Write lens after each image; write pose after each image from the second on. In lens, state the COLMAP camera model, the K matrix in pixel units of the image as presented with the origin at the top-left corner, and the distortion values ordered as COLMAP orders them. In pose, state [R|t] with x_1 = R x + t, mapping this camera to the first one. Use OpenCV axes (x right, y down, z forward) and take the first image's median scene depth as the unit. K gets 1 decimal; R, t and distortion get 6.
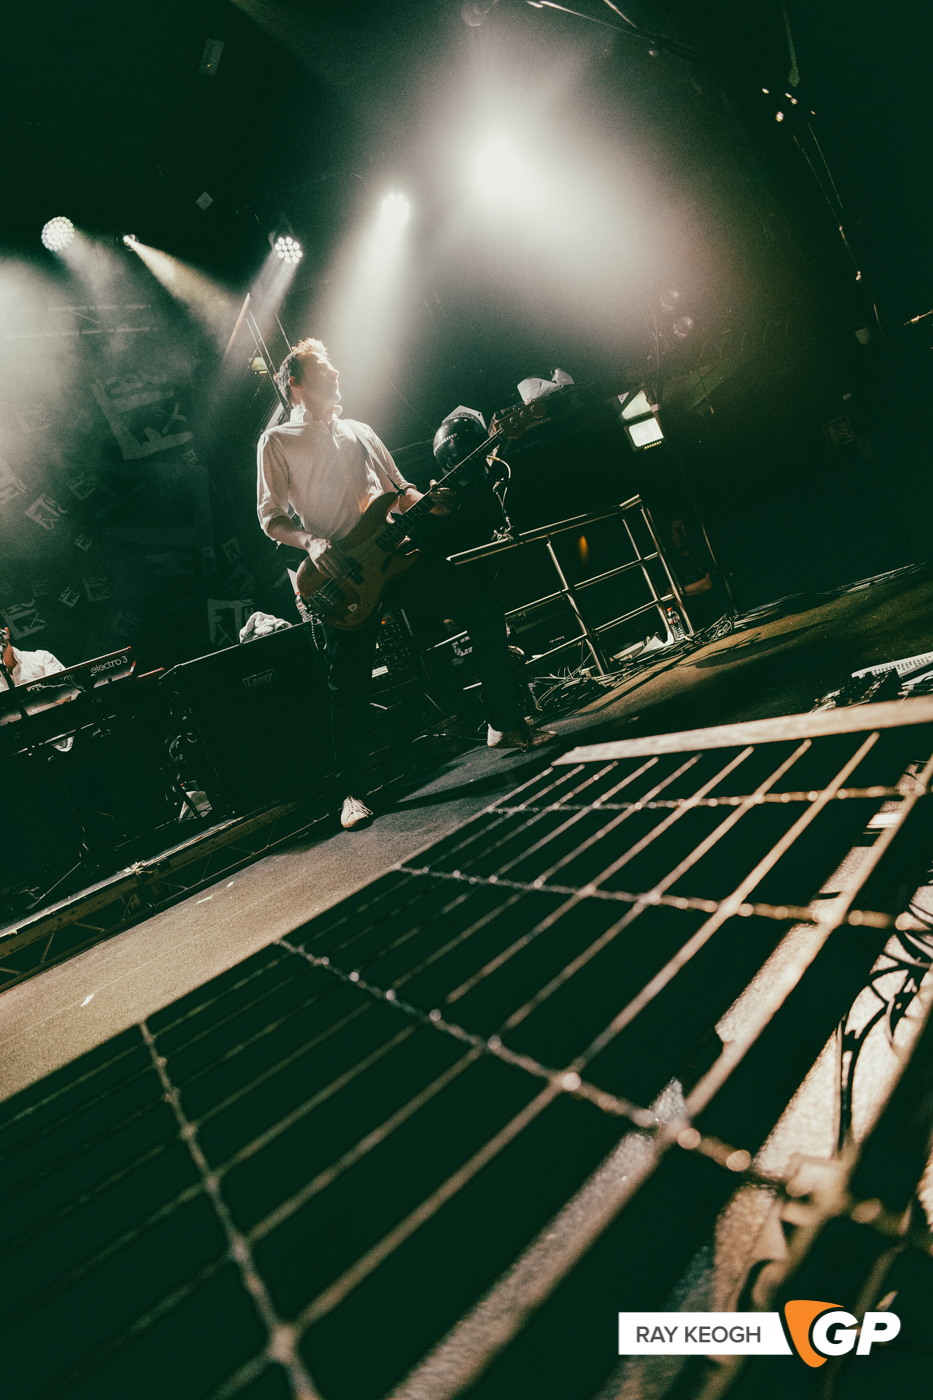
lens RADIAL K [[643.1, 0, 464.1], [0, 643.1, 701.8], [0, 0, 1]] dist [-0.149798, 0.036255]
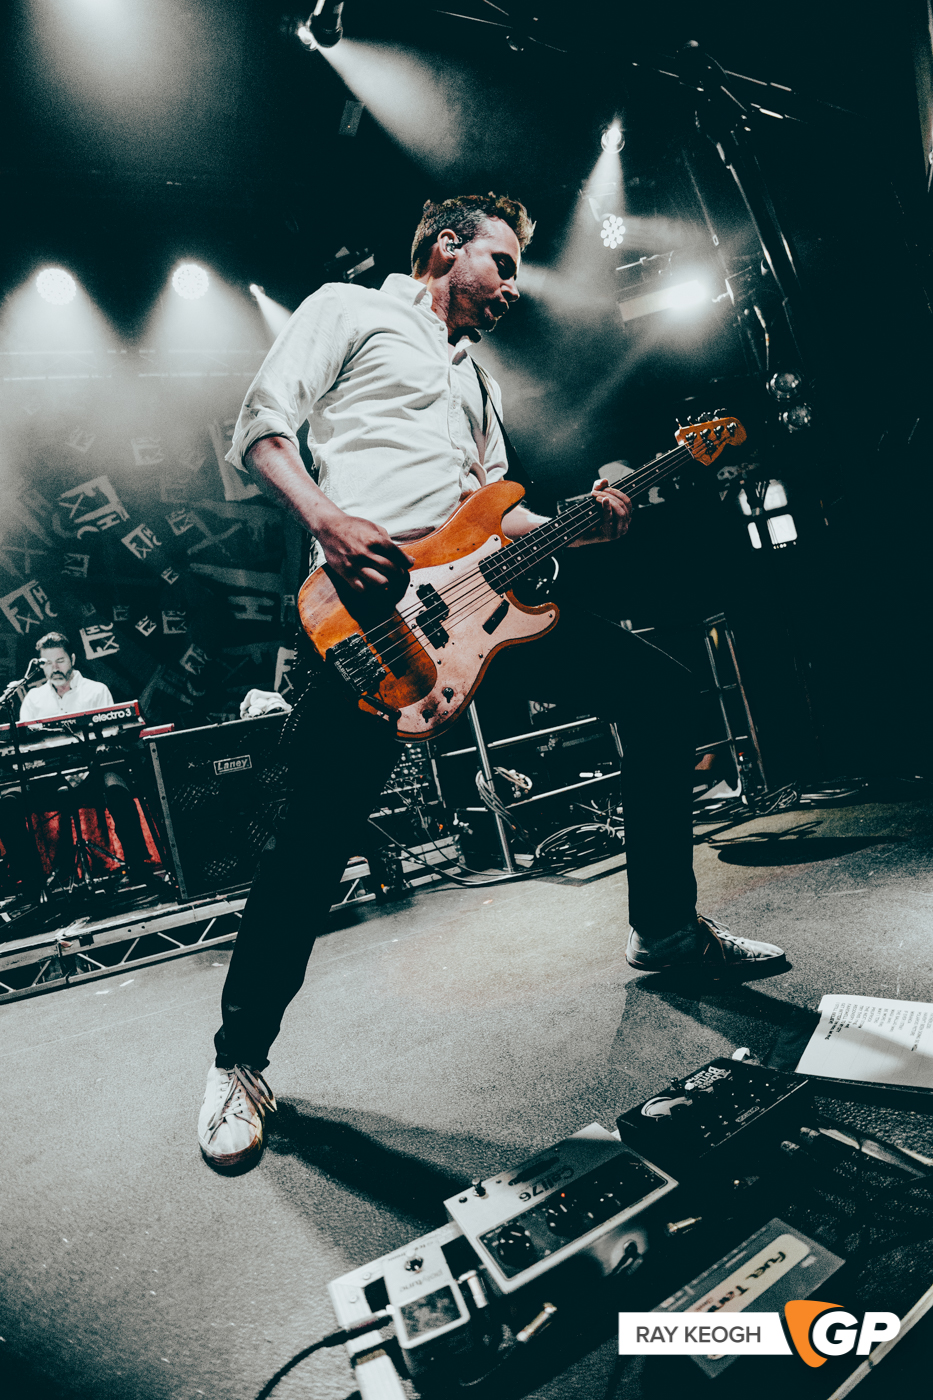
lens RADIAL K [[643.1, 0, 464.1], [0, 643.1, 701.8], [0, 0, 1]] dist [-0.149798, 0.036255]
pose [[0.958651, 0.165642, -0.231412, 0.145979], [-0.181416, 0.982211, -0.048478, -0.101786], [0.219265, 0.088455, 0.971647, 0.112641]]
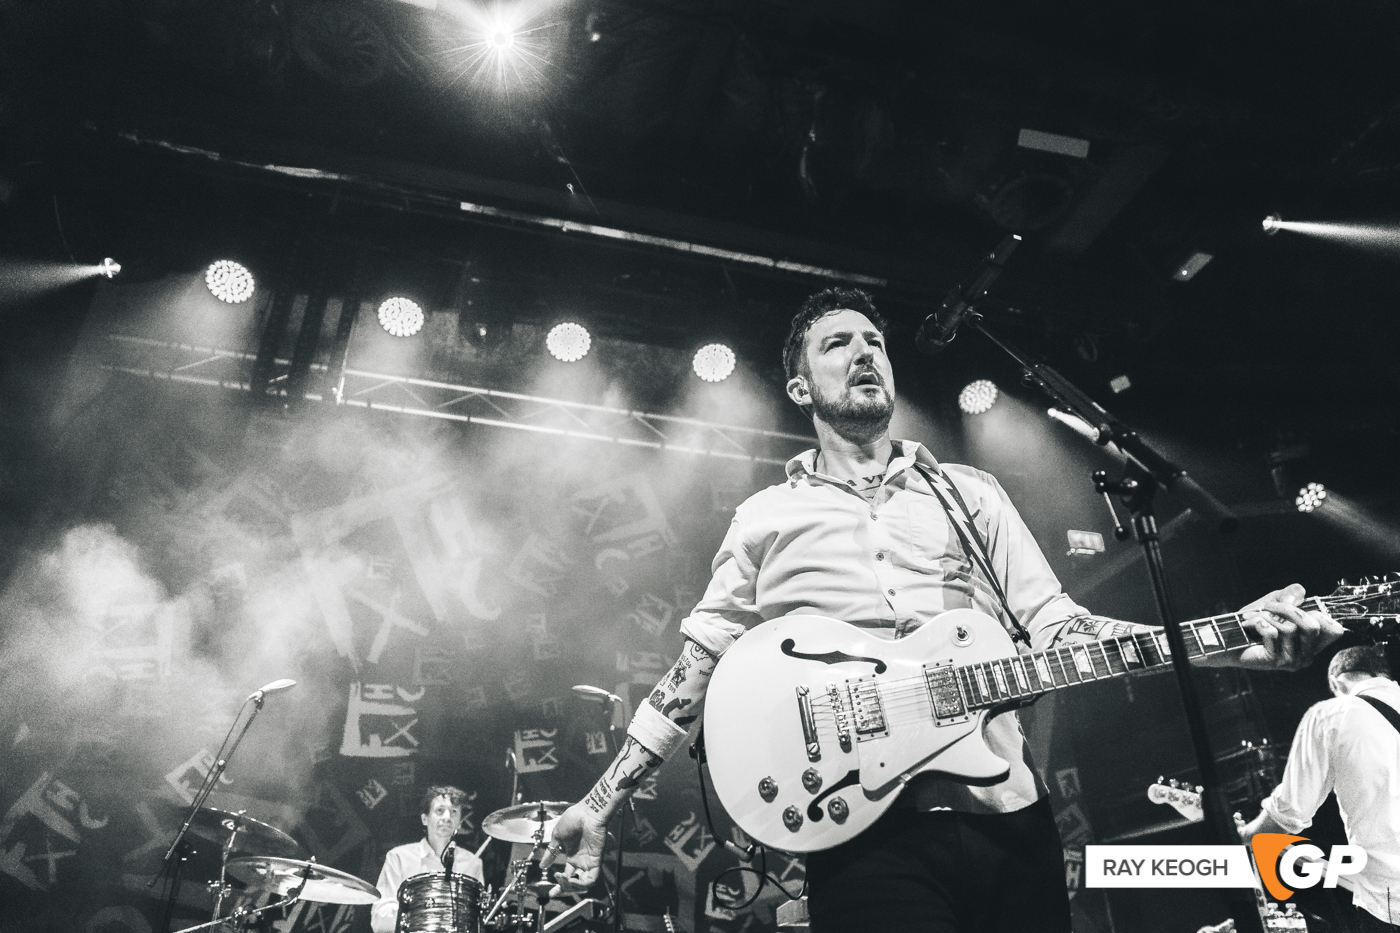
lens RADIAL K [[938.7, 0, 701.6], [0, 938.7, 461.3], [0, 0, 1]] dist [-0.110579, 0.080017]
pose [[0.859398, 0.162923, -0.484655, -0.346232], [-0.383748, 0.831921, -0.400807, 0.077469], [0.337894, 0.530438, 0.777472, -0.341434]]
